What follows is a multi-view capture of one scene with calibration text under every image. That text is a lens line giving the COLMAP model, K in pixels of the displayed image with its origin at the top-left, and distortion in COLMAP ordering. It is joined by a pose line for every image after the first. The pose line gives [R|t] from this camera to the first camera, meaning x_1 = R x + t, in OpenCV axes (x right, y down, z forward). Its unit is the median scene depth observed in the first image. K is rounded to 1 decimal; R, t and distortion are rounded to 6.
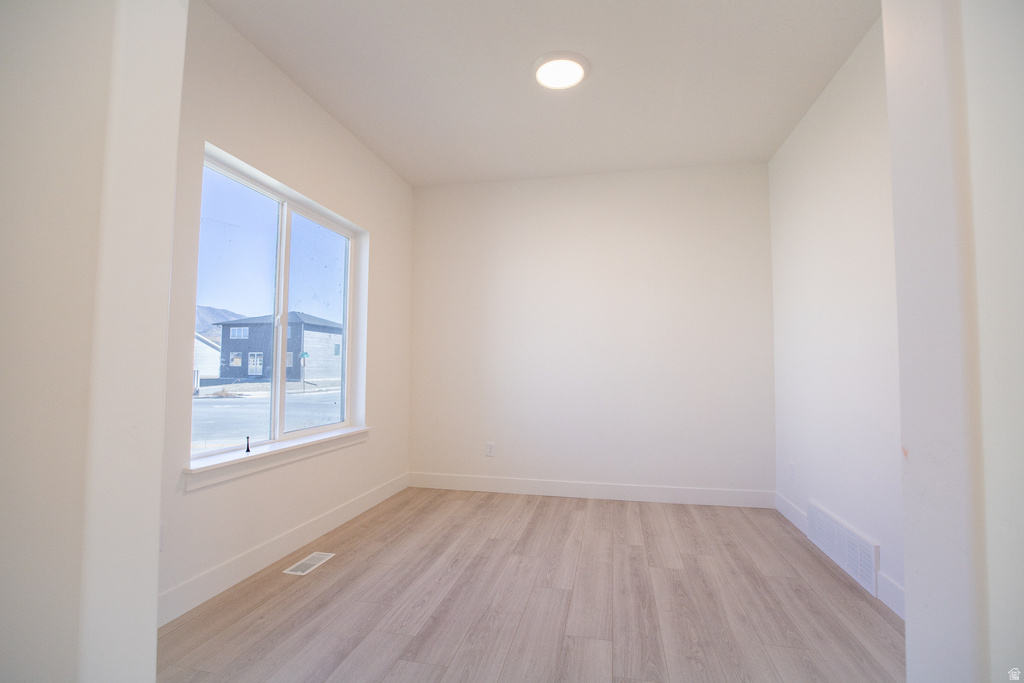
lens RADIAL K [[465.7, 0, 513.1], [0, 465.7, 340.1], [0, 0, 1]] dist [-0.029776, 0.000894]
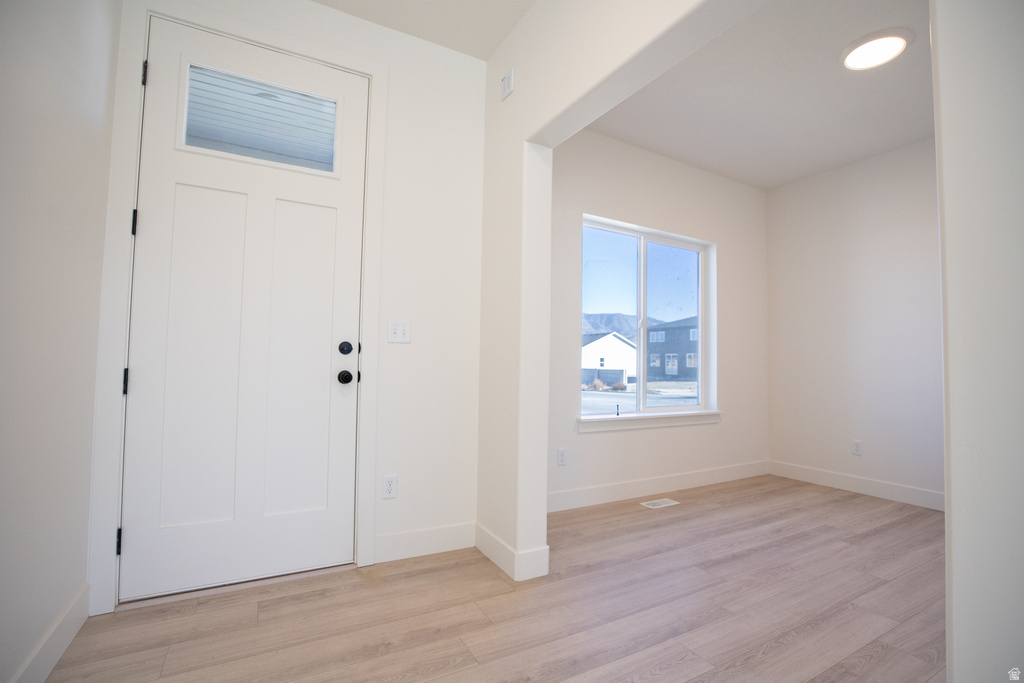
lens RADIAL K [[465.7, 0, 513.4], [0, 465.7, 341.4], [0, 0, 1]] dist [-0.029776, 0.000894]
pose [[0.662234, -0.030235, -0.748687, 0.265430], [0.029517, 0.999463, -0.014254, 0.017344], [0.748716, -0.012659, 0.662771, -0.184407]]
